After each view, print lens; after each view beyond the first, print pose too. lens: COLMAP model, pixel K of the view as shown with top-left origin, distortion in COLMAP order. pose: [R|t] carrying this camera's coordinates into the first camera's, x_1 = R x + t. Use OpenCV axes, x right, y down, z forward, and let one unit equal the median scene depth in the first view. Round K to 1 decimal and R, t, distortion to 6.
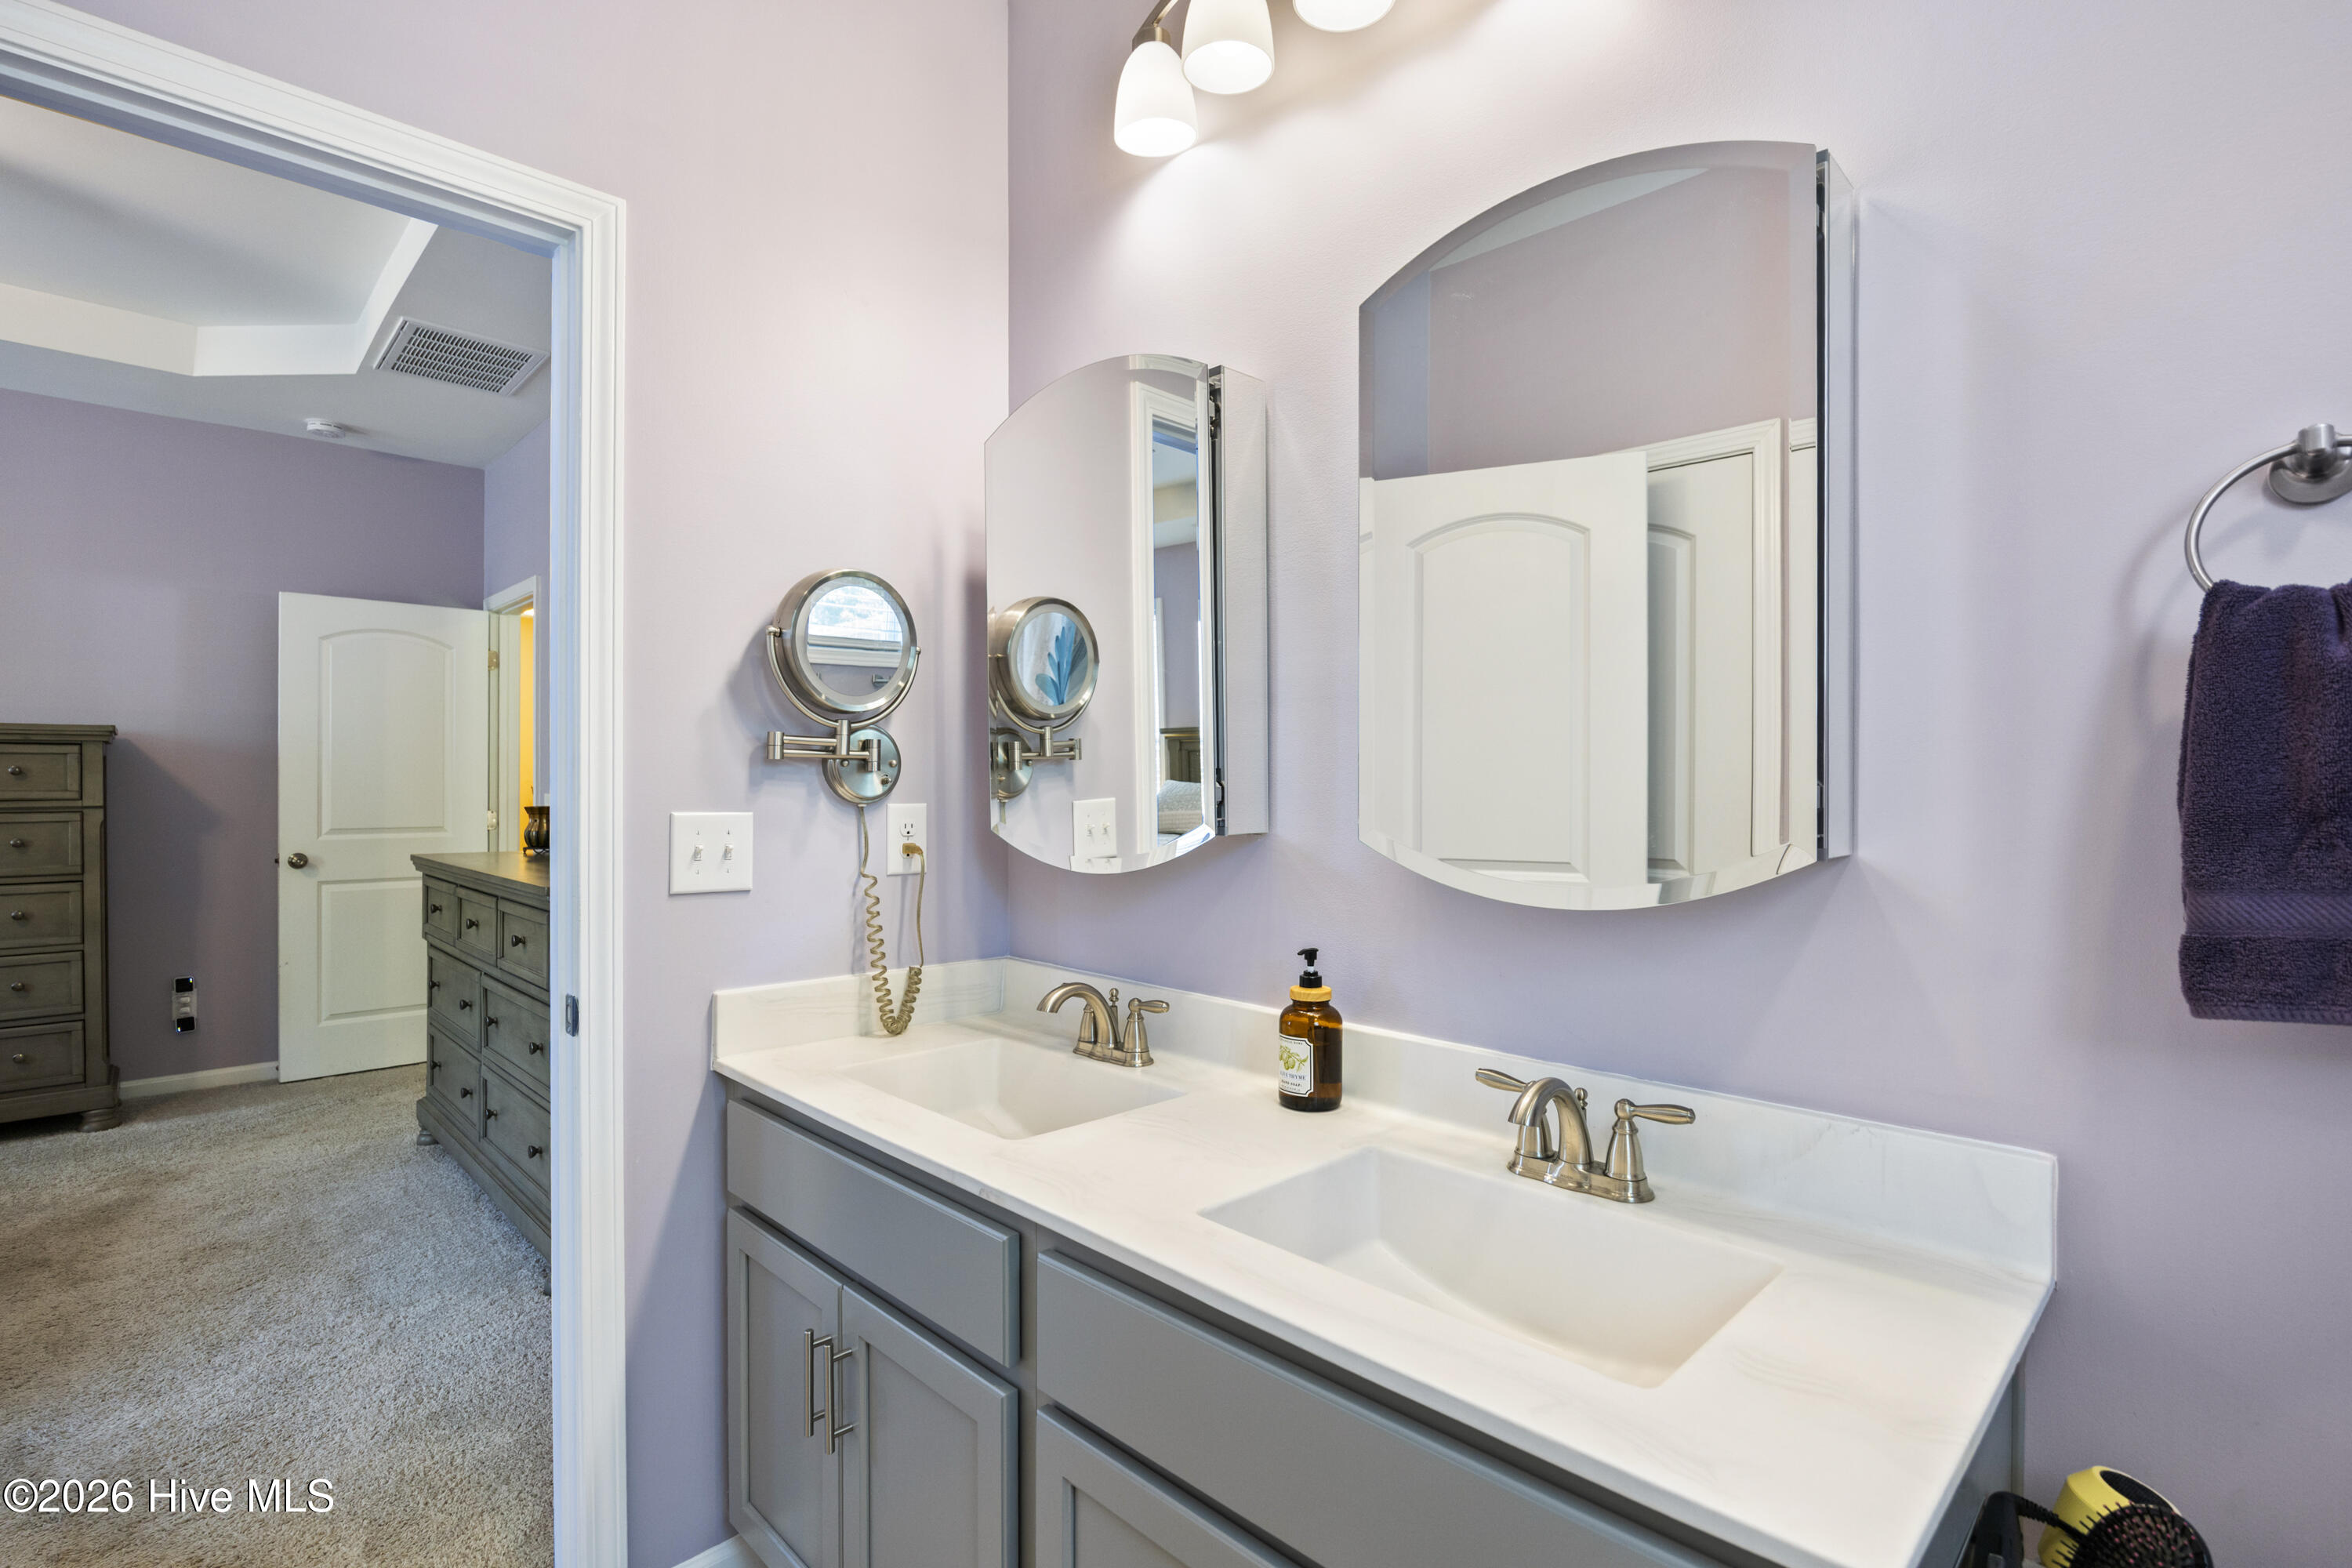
lens RADIAL K [[1103.1, 0, 1171.4], [0, 1103.1, 786.7], [0, 0, 1]] dist [-0.003336, -0.000343]
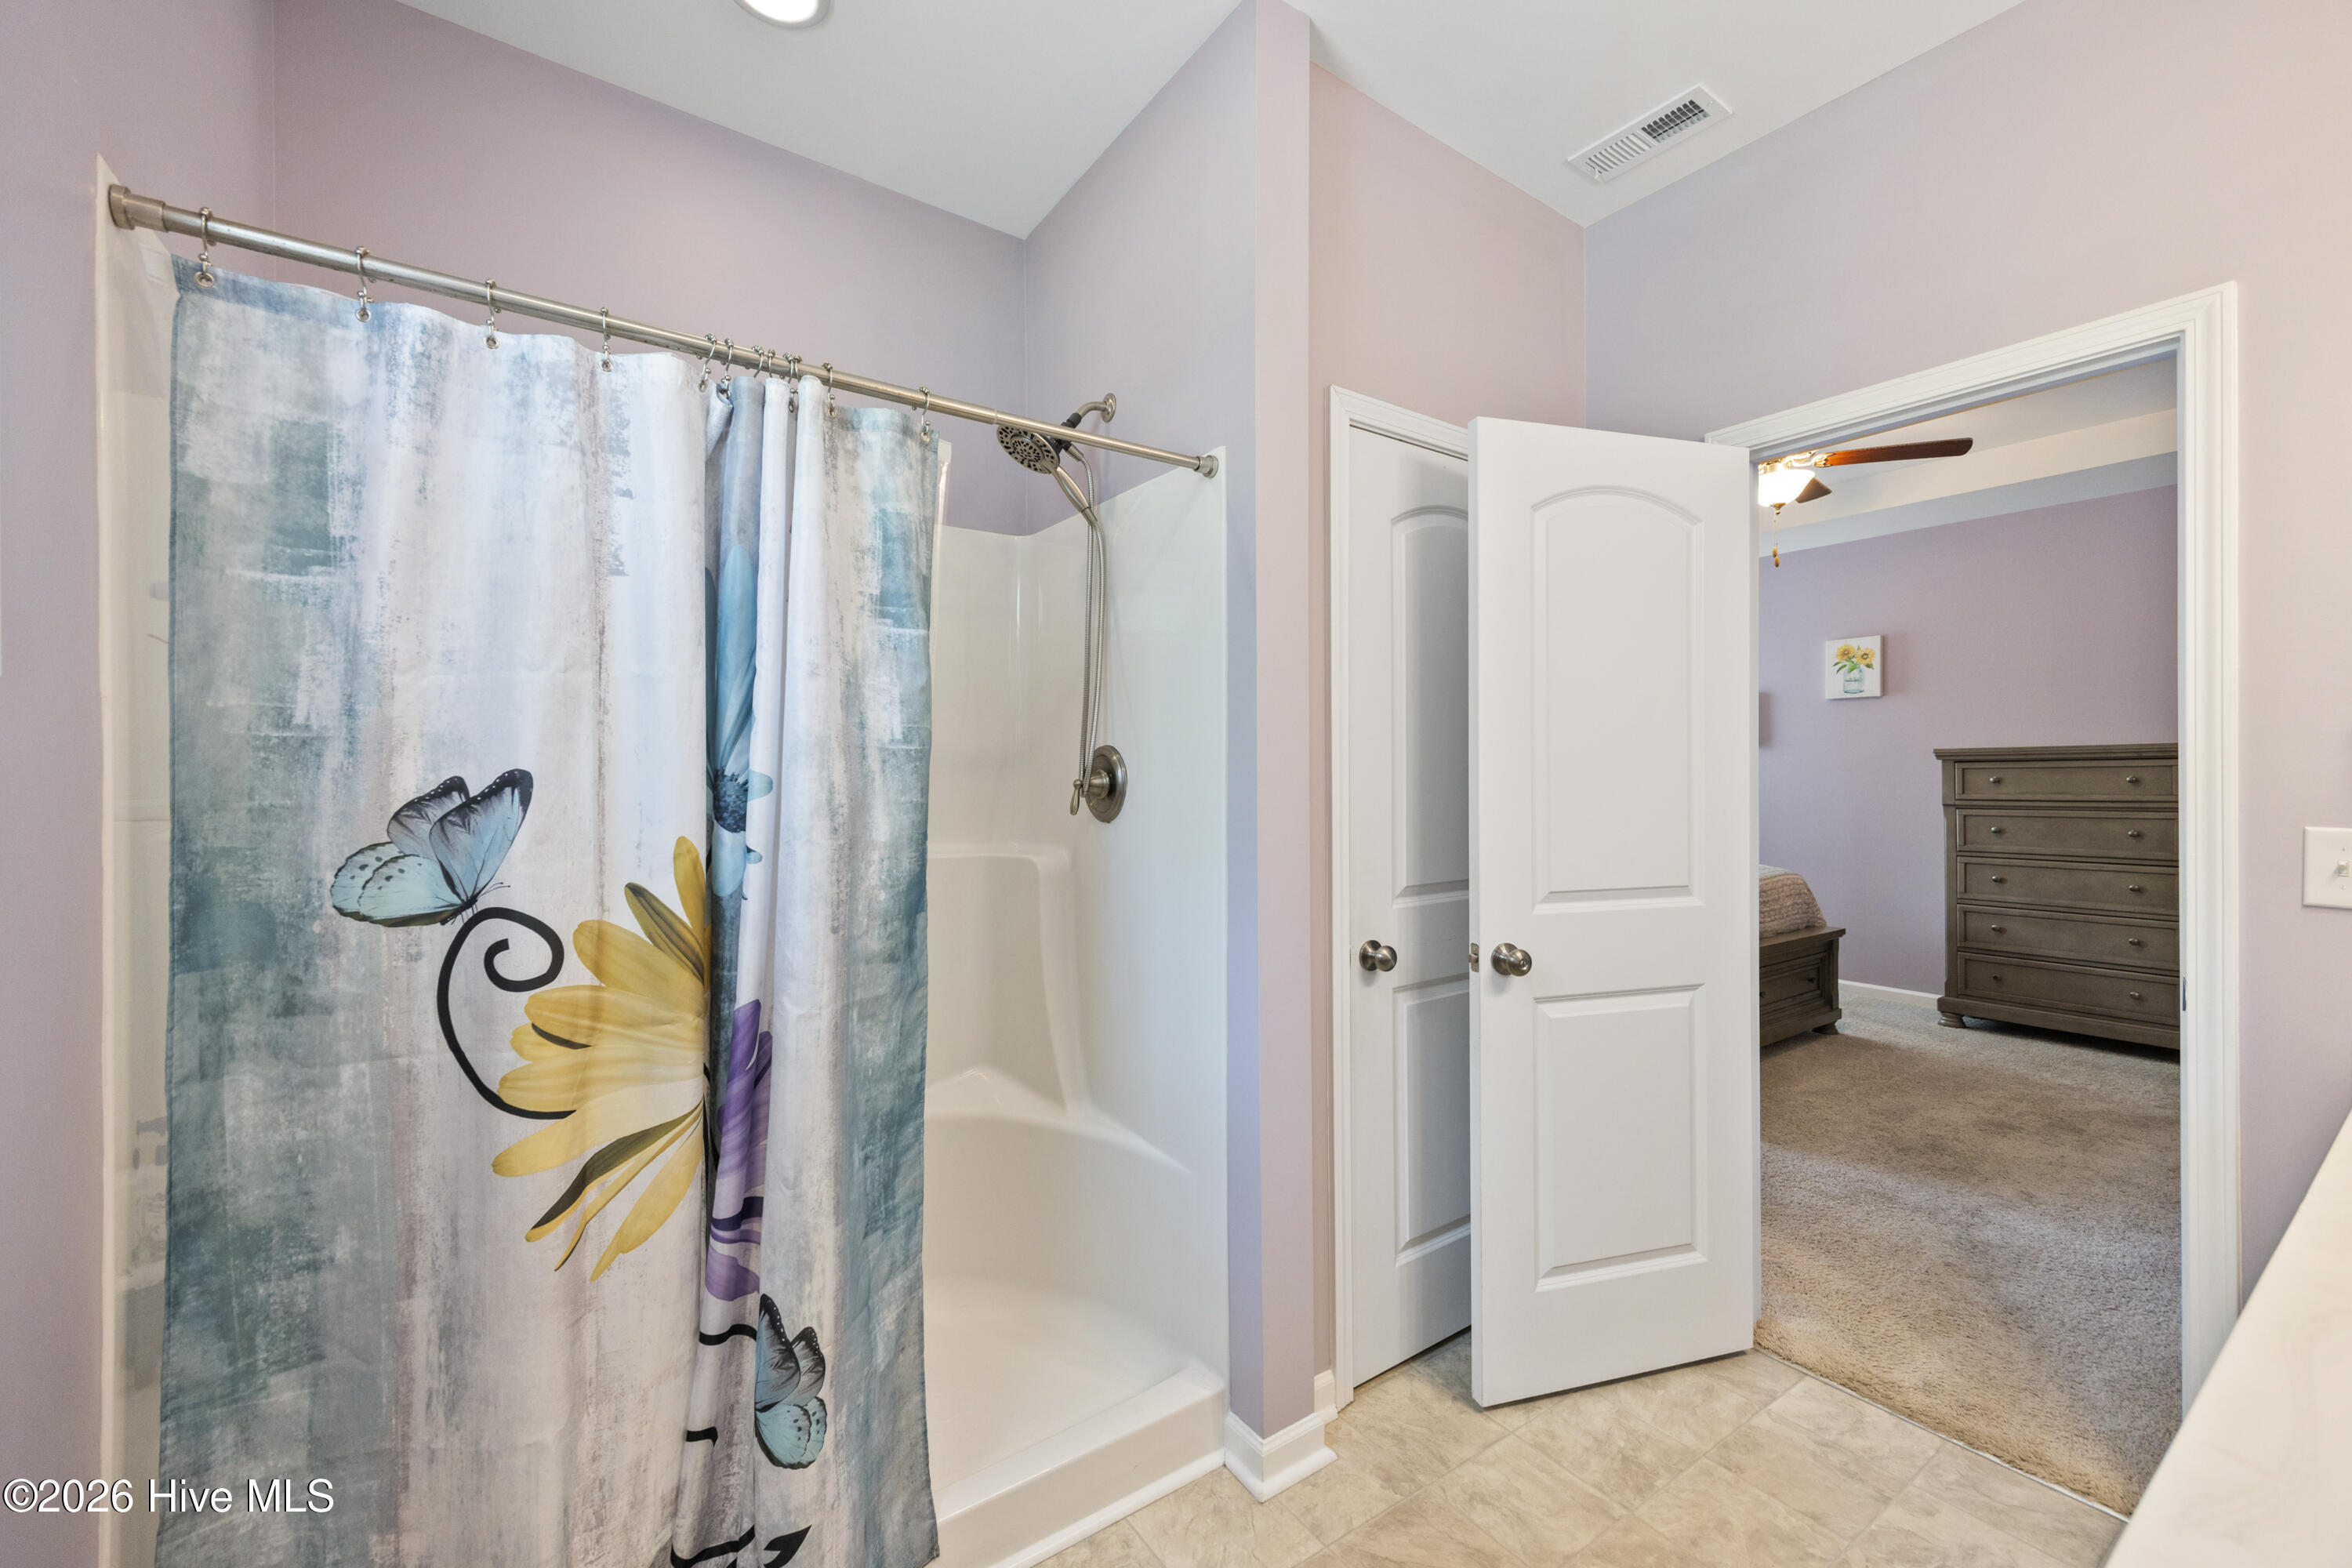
lens RADIAL K [[923.8, 0, 1172.8], [0, 923.8, 780.6], [0, 0, 1]] dist [0.000022, 0.000004]
pose [[-0.163641, -0.002065, -0.986518, 0.296309], [-0.004844, 0.999987, -0.001290, -0.007449], [0.986508, 0.004568, -0.163649, 0.040778]]
